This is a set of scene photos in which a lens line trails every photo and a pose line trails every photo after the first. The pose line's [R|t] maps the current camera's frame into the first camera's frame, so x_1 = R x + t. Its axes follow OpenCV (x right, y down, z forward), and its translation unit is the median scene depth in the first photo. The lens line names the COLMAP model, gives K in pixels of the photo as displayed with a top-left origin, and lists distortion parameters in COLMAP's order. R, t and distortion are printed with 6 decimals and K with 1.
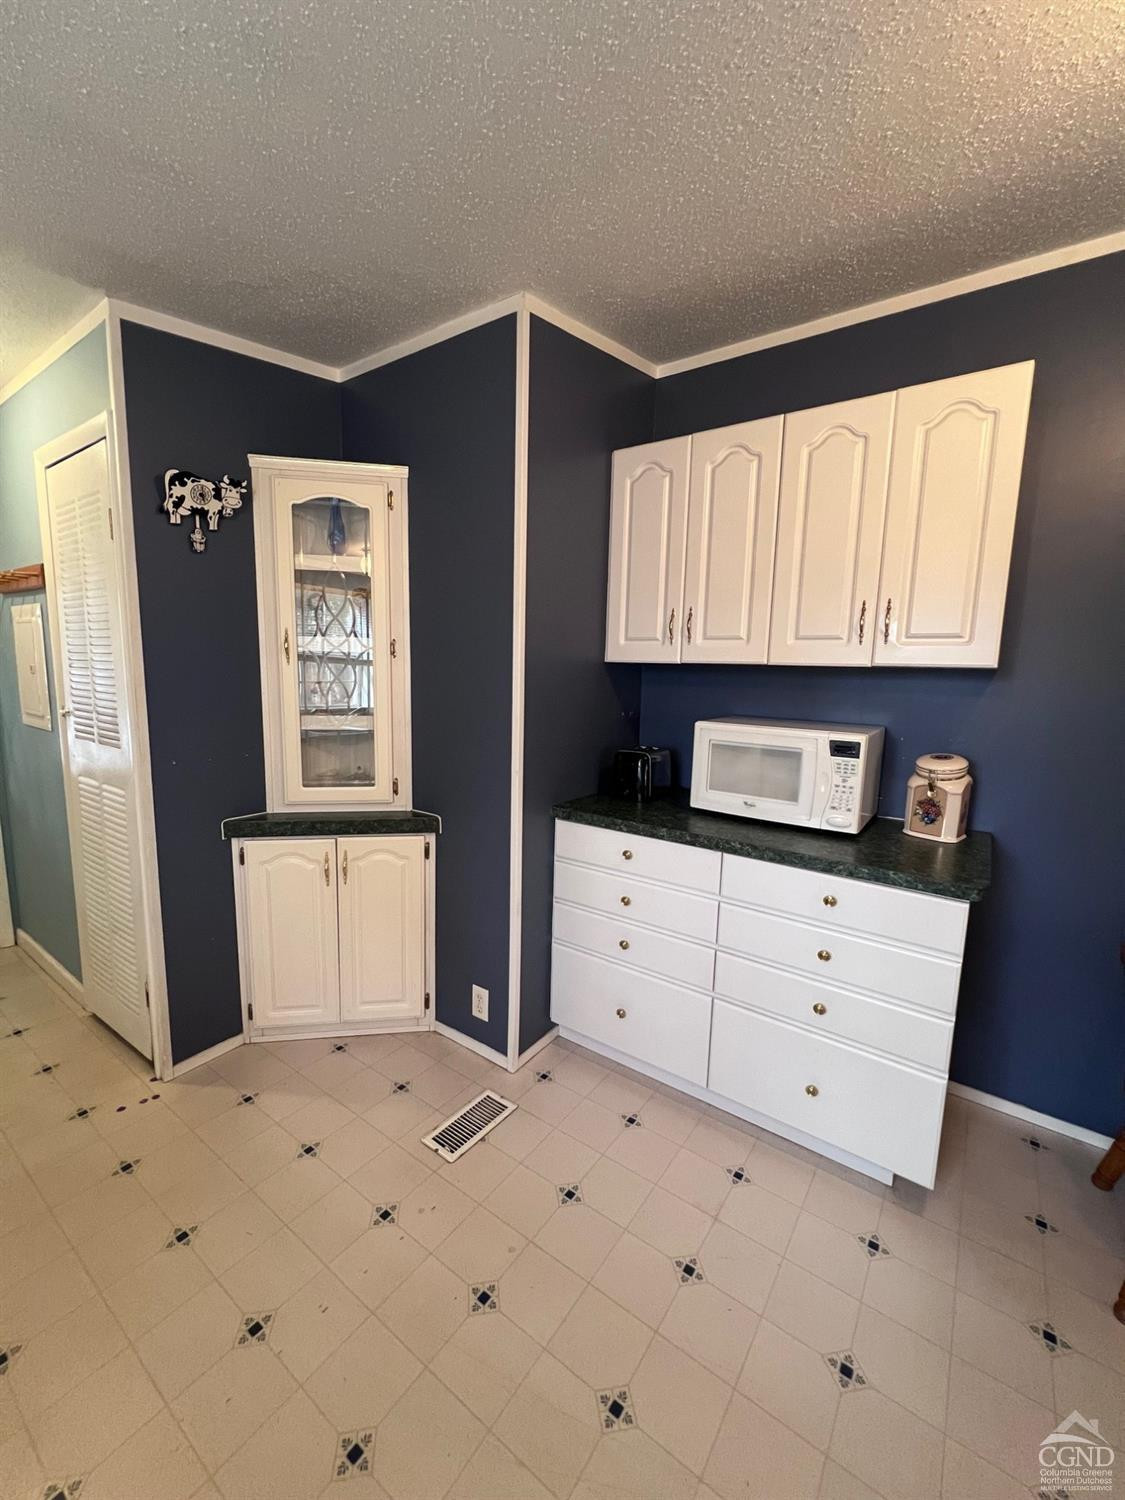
lens RADIAL K [[609.4, 0, 562.5], [0, 609.4, 750.0], [0, 0, 1]] dist [-0.001036, -0.000217]
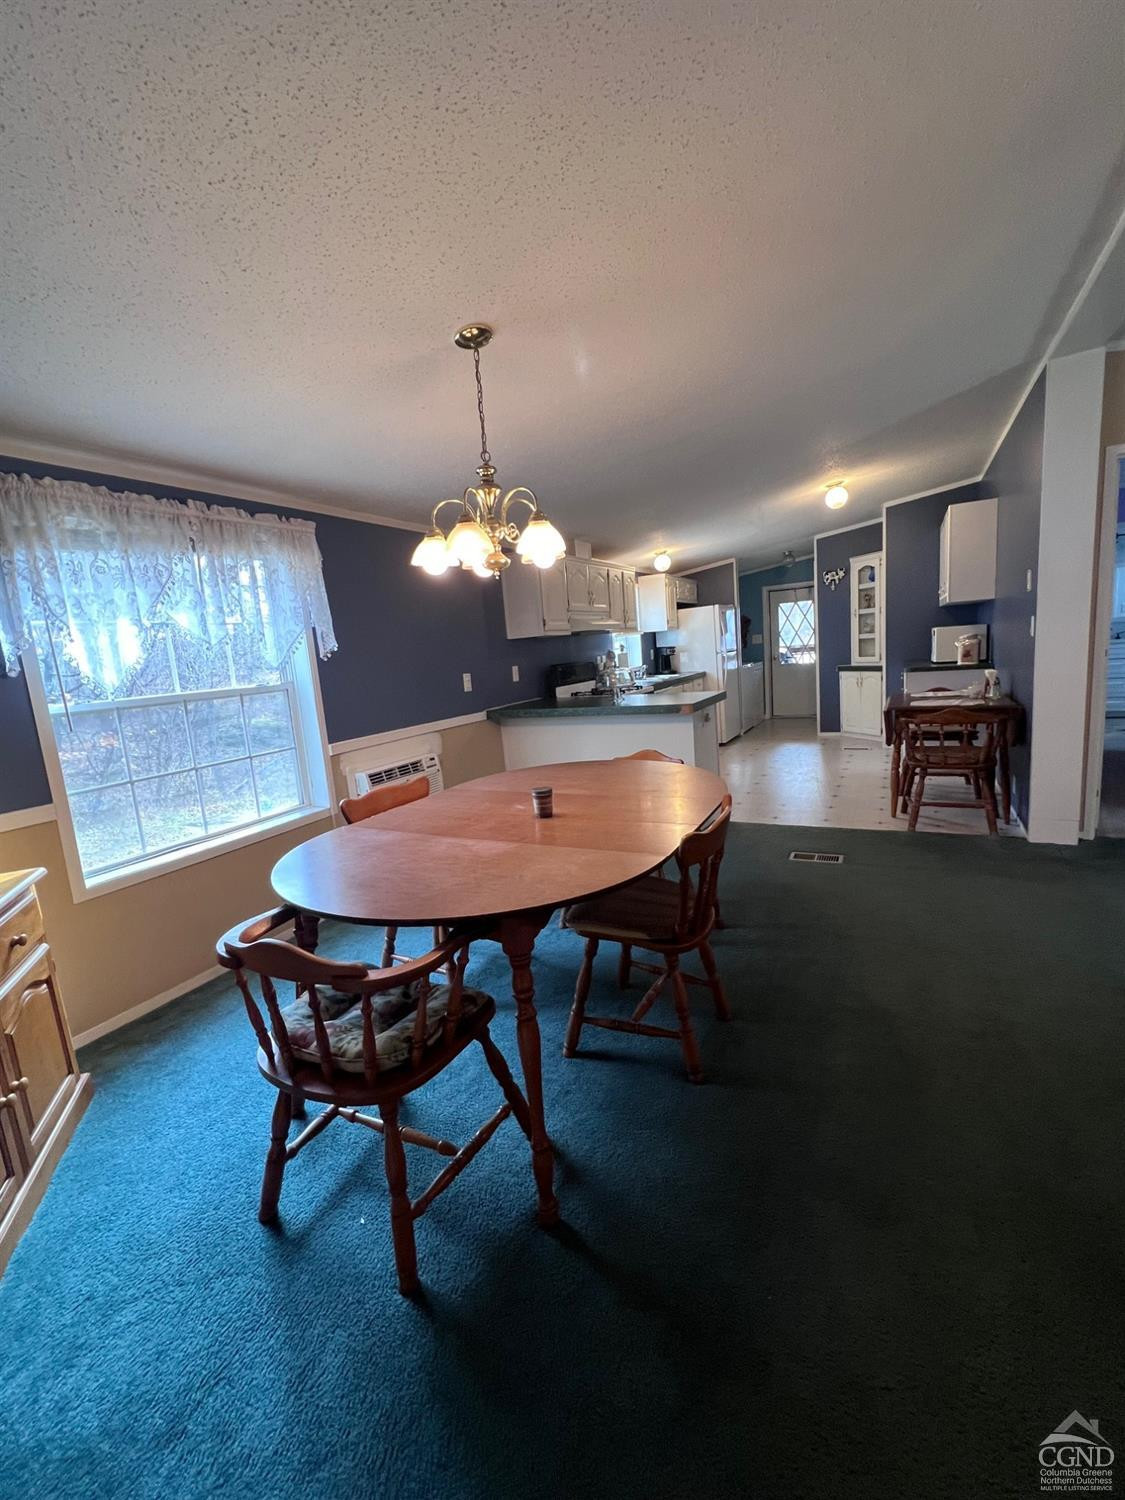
lens RADIAL K [[633.7, 0, 560.4], [0, 633.7, 751.0], [0, 0, 1]] dist [0.000760, 0.000117]
pose [[0.132137, 0.121503, -0.983756, 3.126550], [-0.056623, 0.991764, 0.114886, 0.297456], [0.989613, 0.040522, 0.137929, -1.147589]]
